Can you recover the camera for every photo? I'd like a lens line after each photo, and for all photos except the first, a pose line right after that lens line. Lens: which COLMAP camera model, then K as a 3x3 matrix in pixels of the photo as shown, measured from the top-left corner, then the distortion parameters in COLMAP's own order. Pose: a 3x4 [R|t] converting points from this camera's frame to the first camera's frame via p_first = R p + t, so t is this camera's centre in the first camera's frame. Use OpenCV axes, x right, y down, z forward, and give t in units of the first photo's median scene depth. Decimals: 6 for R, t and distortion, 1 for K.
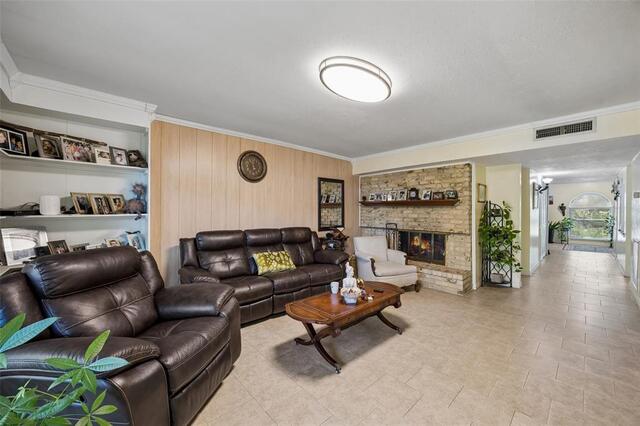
lens RADIAL K [[250.6, 0, 315.9], [0, 250.6, 211.9], [0, 0, 1]] dist [0.002739, 0.000142]
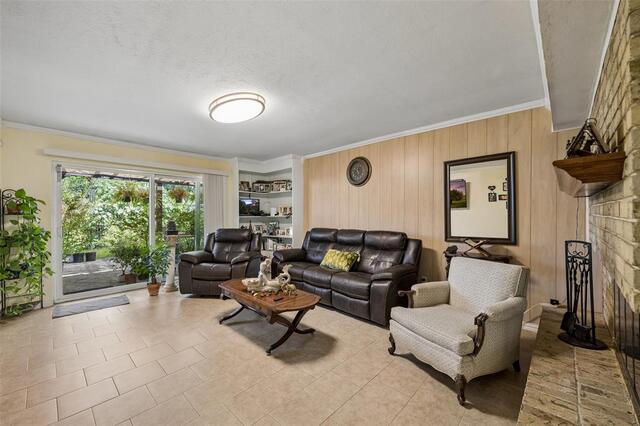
lens RADIAL K [[250.6, 0, 316.1], [0, 250.6, 215.7], [0, 0, 1]] dist [0.002739, 0.000142]
pose [[0.081069, -0.008335, -0.996674, 0.811953], [-0.001348, 0.999963, -0.008472, 0.017922], [0.996708, 0.002031, 0.081055, 0.741421]]
